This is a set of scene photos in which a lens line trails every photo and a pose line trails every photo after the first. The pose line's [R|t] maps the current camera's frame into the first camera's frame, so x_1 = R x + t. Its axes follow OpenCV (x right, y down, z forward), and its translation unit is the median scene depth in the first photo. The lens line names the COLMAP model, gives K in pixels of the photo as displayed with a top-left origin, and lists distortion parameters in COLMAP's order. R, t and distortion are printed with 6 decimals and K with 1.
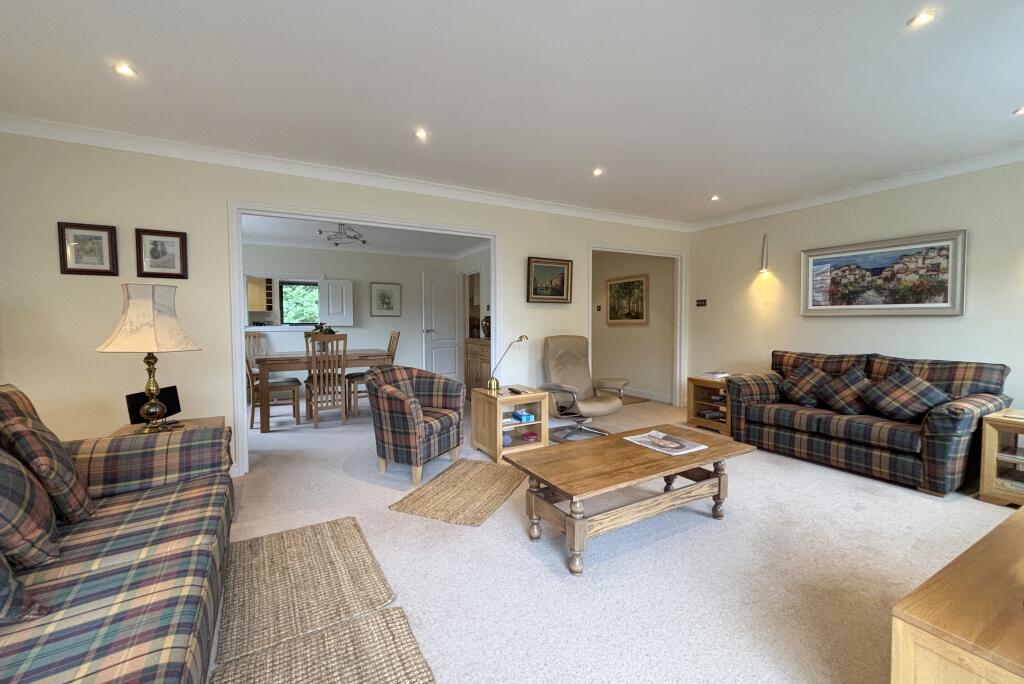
lens RADIAL K [[420.6, 0, 509.6], [0, 420.6, 332.2], [0, 0, 1]] dist [-0.000566, -0.000055]
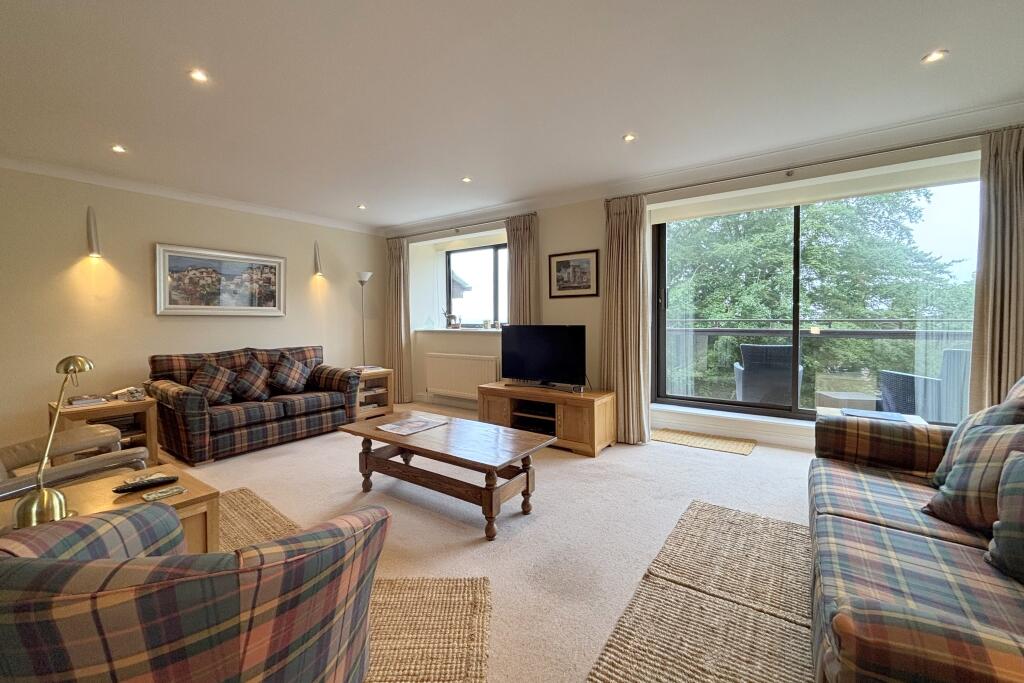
lens RADIAL K [[420.6, 0, 509.6], [0, 420.6, 331.7], [0, 0, 1]] dist [-0.000566, -0.000055]
pose [[-0.420139, -0.024352, 0.907133, -0.403552], [0.032158, 0.998612, 0.041702, -0.015646], [-0.906890, 0.046692, -0.418773, 0.643424]]
